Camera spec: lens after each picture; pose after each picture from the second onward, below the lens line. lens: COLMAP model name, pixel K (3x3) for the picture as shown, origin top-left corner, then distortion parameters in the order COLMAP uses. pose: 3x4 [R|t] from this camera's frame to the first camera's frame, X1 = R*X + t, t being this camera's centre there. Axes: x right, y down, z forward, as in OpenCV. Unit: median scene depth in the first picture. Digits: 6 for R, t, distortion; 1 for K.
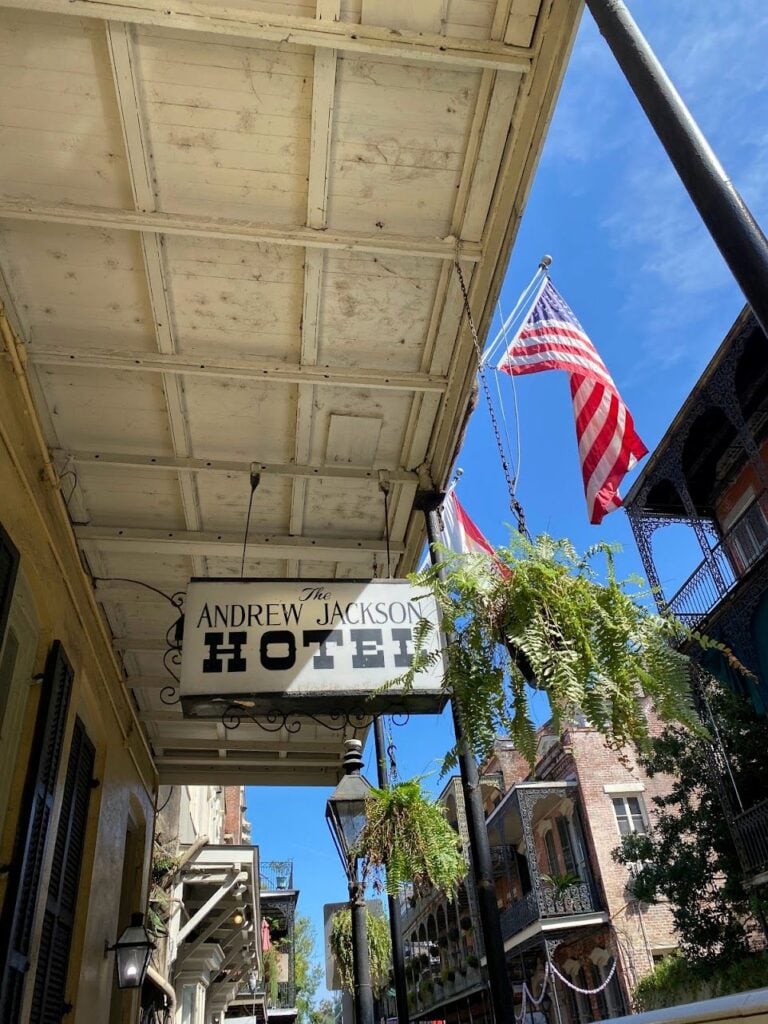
lens RADIAL K [[779.2, 0, 384.0], [0, 779.2, 512.0], [0, 0, 1]] dist [0.007858, 0.003049]
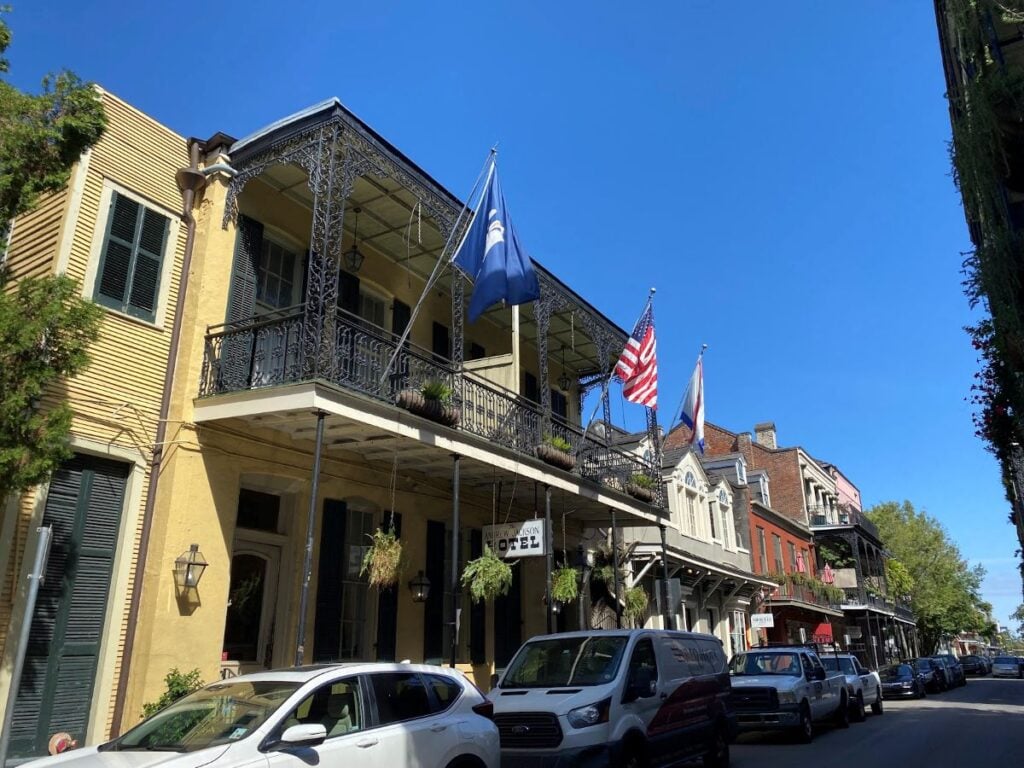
lens RADIAL K [[779.2, 0, 512.0], [0, 779.2, 384.0], [0, 0, 1]] dist [0.007858, 0.003049]
pose [[0.766524, -0.131322, -0.628645, 2.250707], [0.319977, 0.926814, 0.196549, -1.206132], [0.556826, -0.351811, 0.752445, -1.447457]]
